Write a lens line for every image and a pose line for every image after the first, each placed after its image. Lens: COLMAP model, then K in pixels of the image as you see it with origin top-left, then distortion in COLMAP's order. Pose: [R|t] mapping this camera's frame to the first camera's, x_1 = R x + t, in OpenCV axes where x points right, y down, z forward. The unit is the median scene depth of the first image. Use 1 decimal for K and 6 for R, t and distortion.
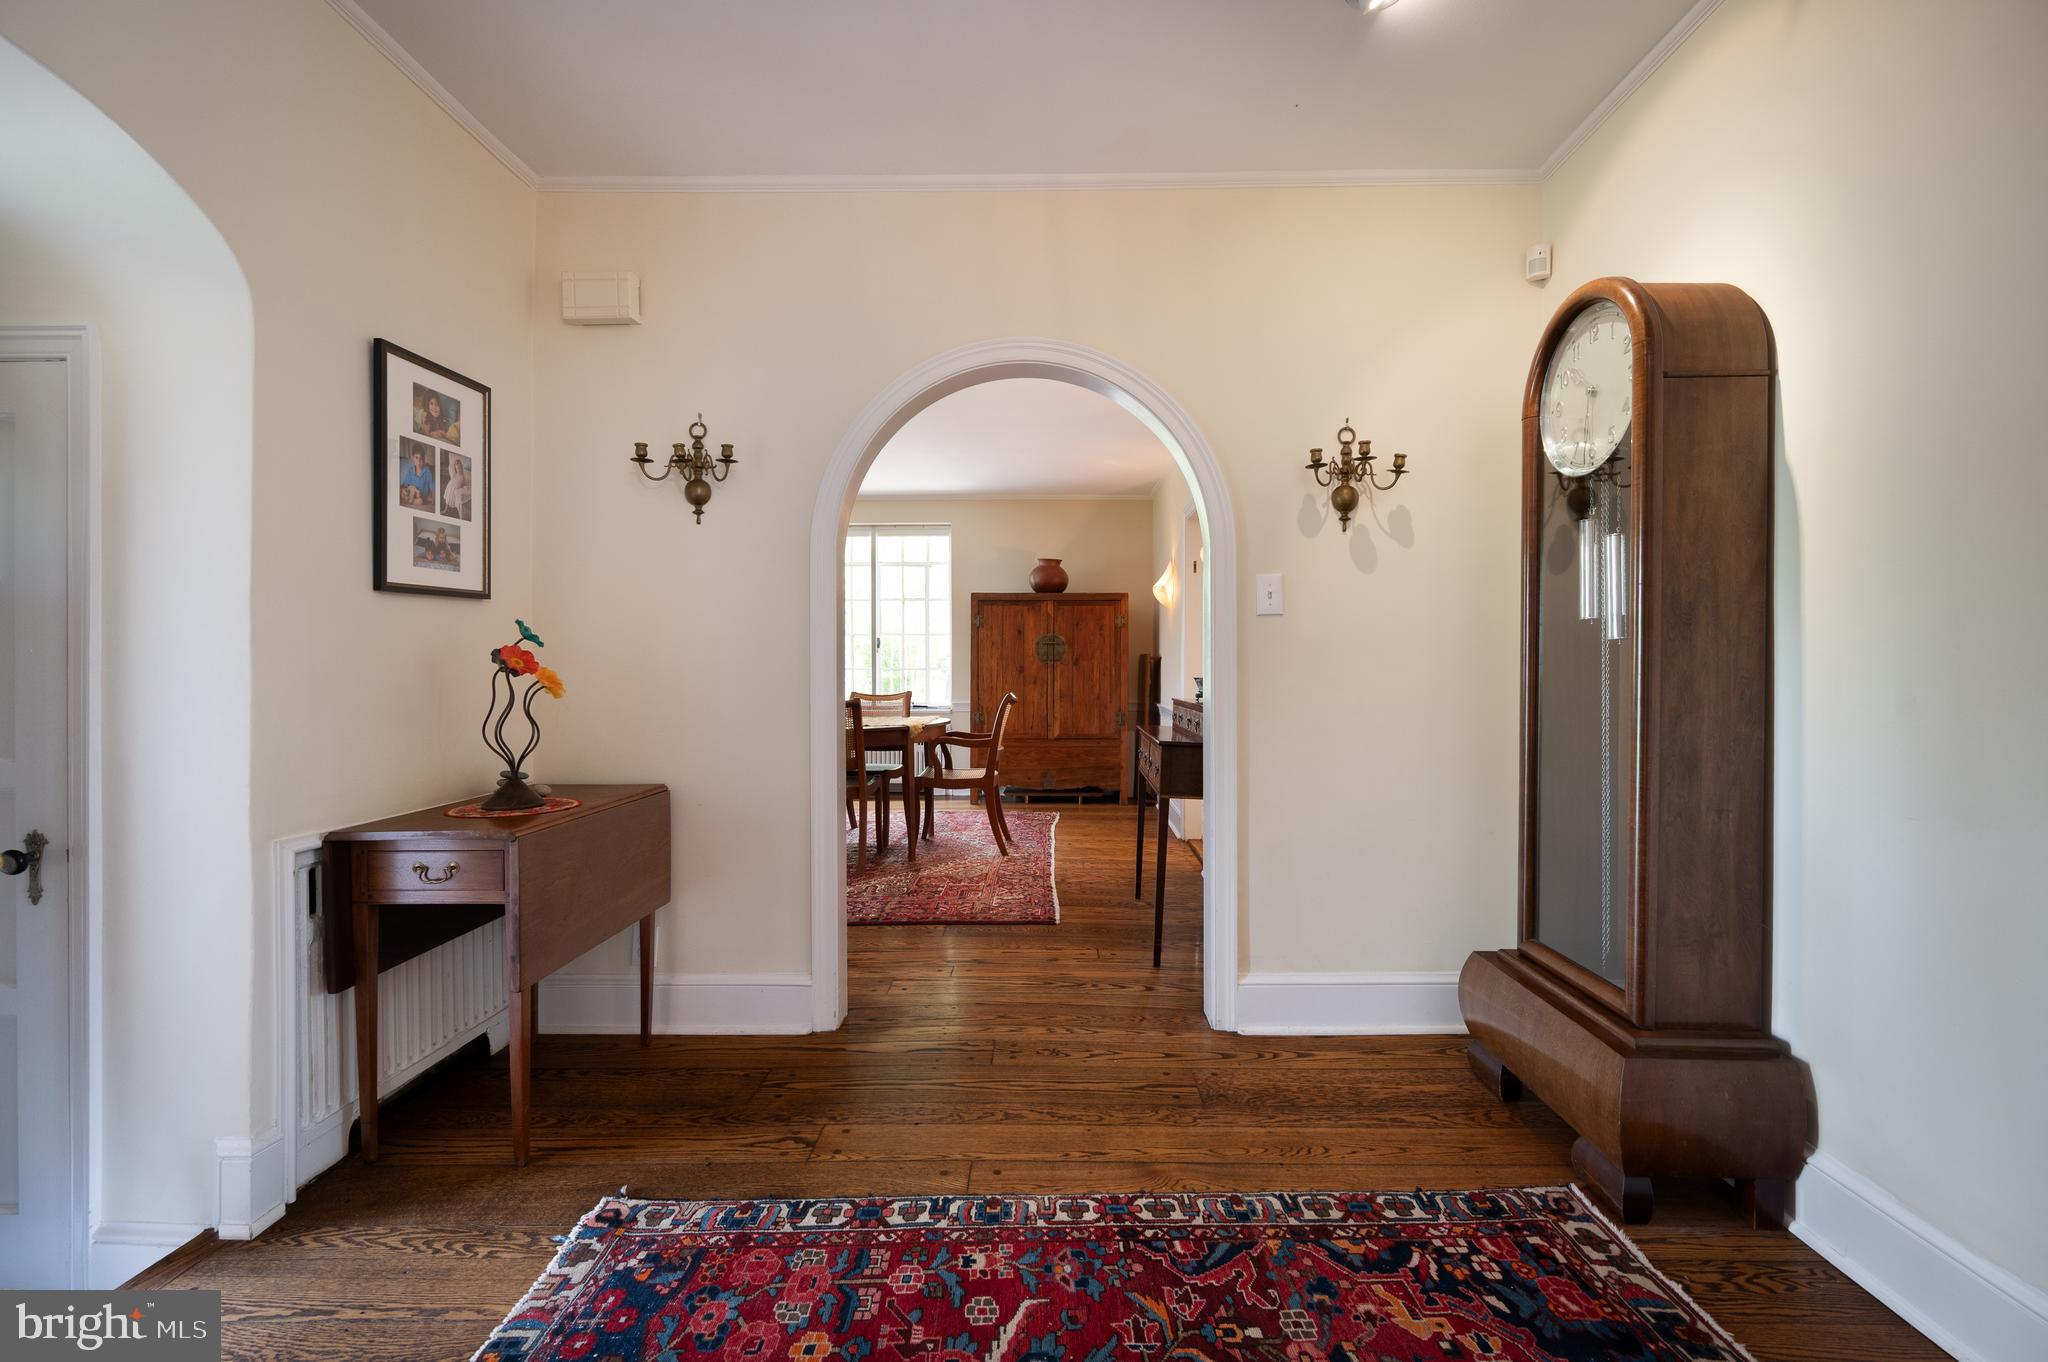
lens RADIAL K [[875.3, 0, 1037.3], [0, 875.3, 671.8], [0, 0, 1]] dist [-0.000508, -0.000153]
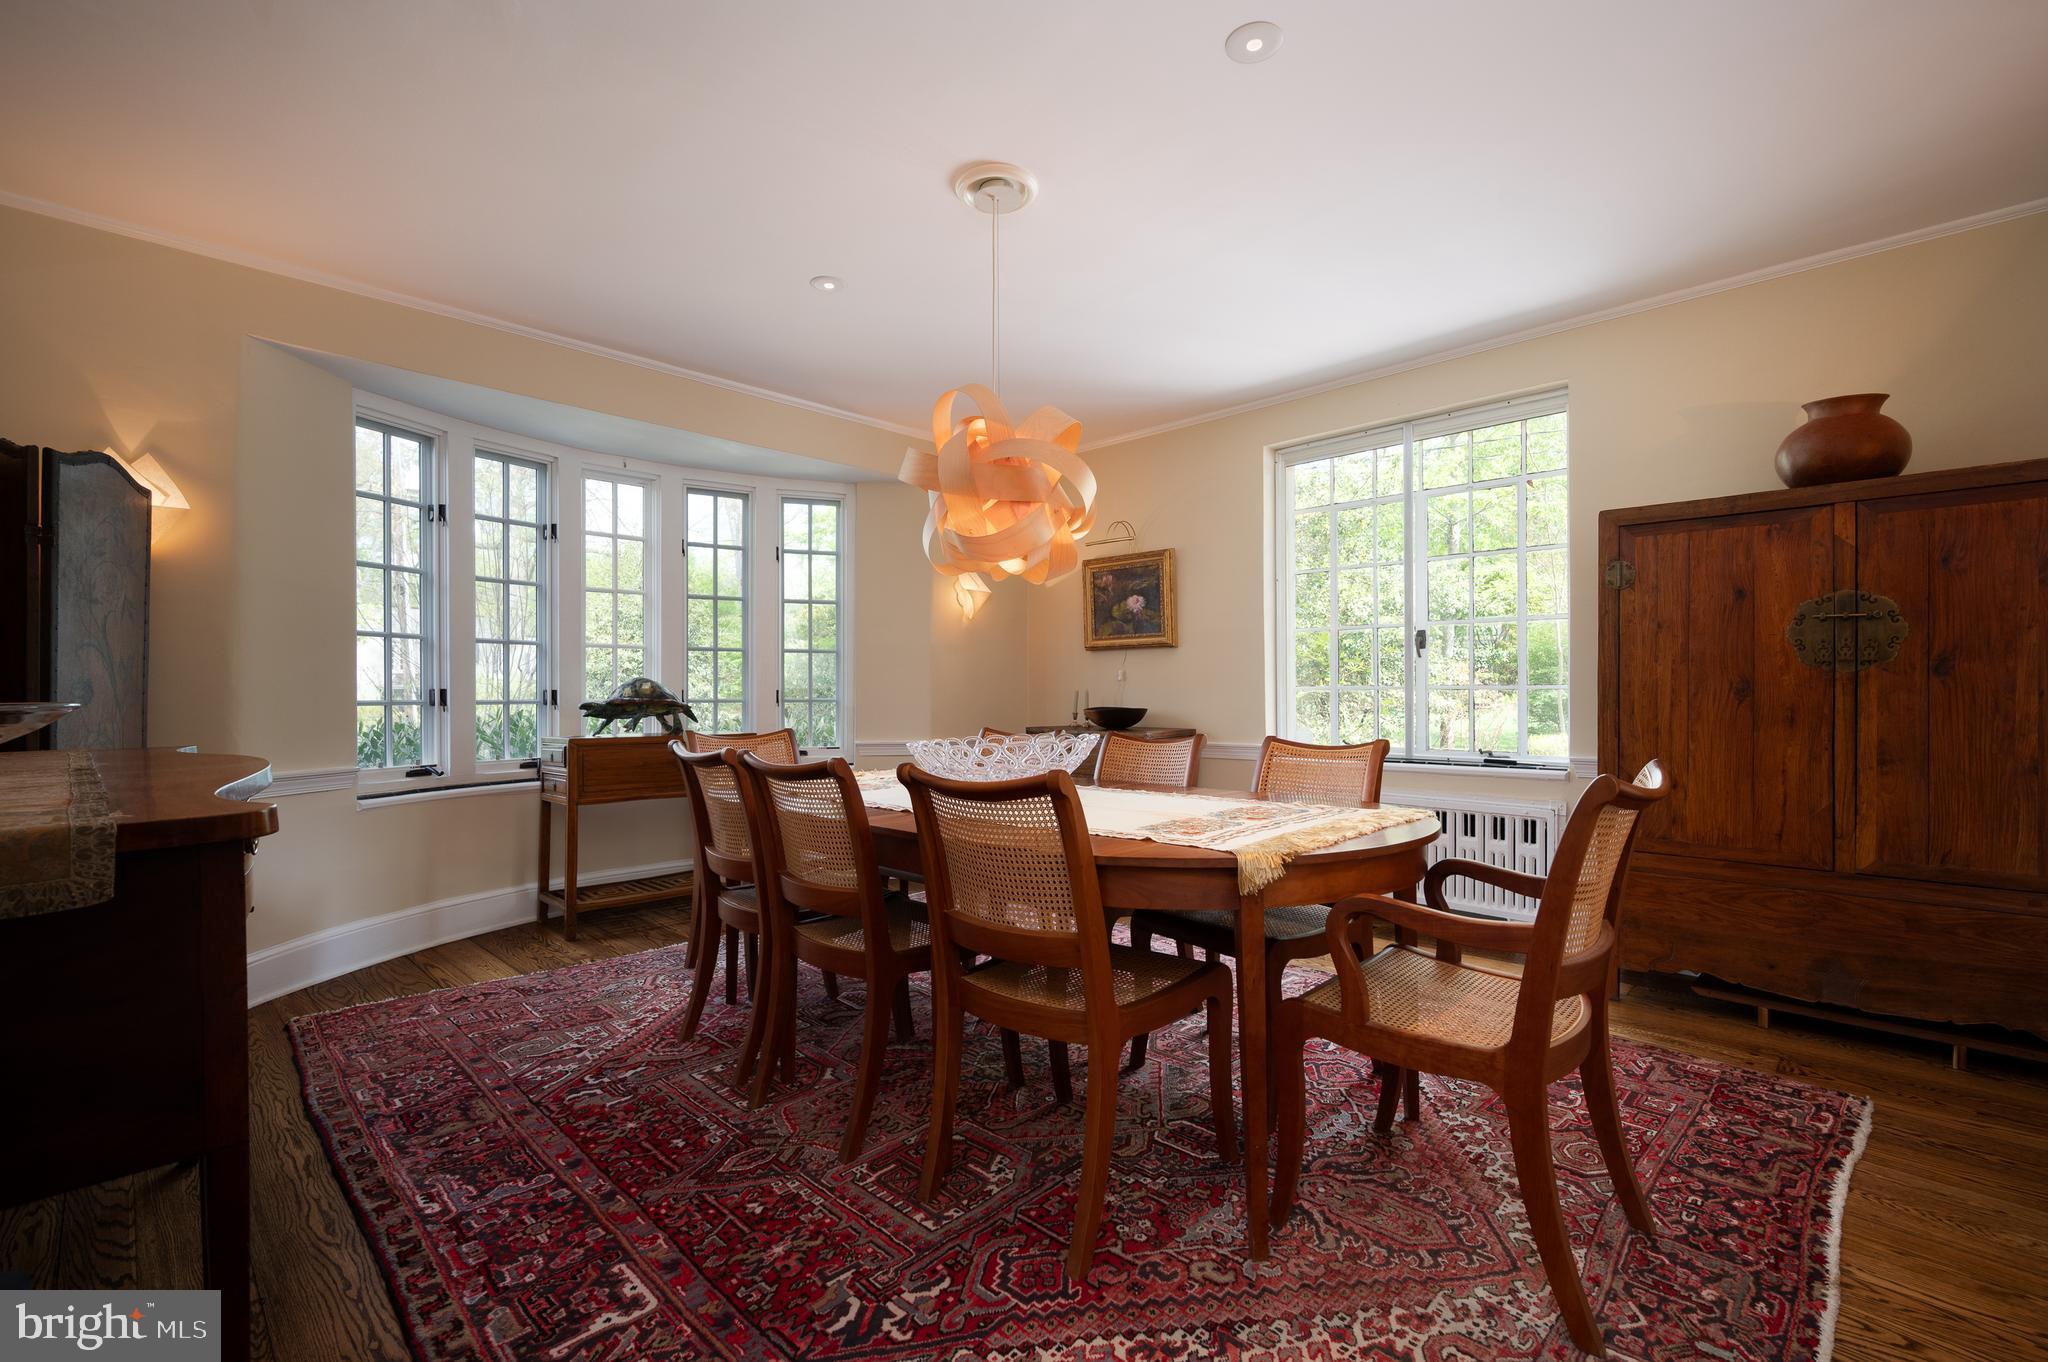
lens RADIAL K [[922.0, 0, 1030.3], [0, 922.0, 690.9], [0, 0, 1]] dist [-0.000552, -0.000084]
pose [[0.736596, -0.001551, -0.676331, 0.025023], [0.006006, 0.999973, 0.004249, -0.004750], [0.676306, -0.007192, 0.736585, 0.474881]]
